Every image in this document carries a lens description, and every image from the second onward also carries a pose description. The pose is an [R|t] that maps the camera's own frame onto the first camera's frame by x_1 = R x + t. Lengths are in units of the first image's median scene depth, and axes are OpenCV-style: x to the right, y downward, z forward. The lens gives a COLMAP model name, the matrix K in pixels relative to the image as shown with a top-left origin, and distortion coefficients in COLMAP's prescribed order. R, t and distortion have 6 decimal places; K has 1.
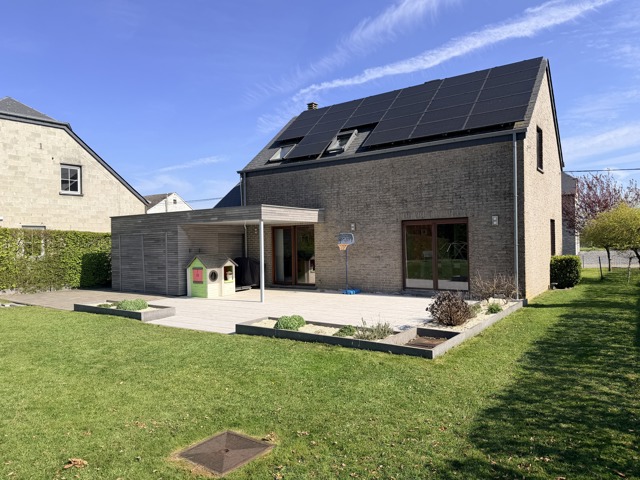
lens RADIAL K [[445.8, 0, 320.0], [0, 445.8, 240.0], [0, 0, 1]] dist [0.005845, -0.003154]
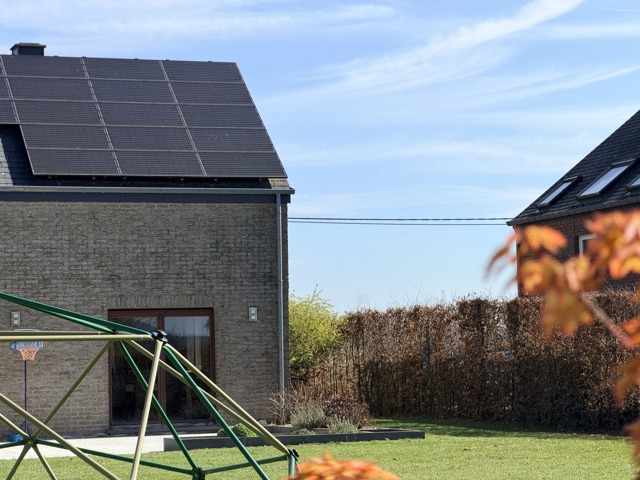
lens RADIAL K [[1860.8, 0, 320.0], [0, 1860.8, 240.0], [0, 0, 1]] dist [-0.103389, -0.198011]
pose [[0.582484, 0.064297, 0.810295, -1.584984], [0.008881, 0.996304, -0.085441, 0.074903], [-0.812794, 0.056964, 0.579760, -0.642806]]
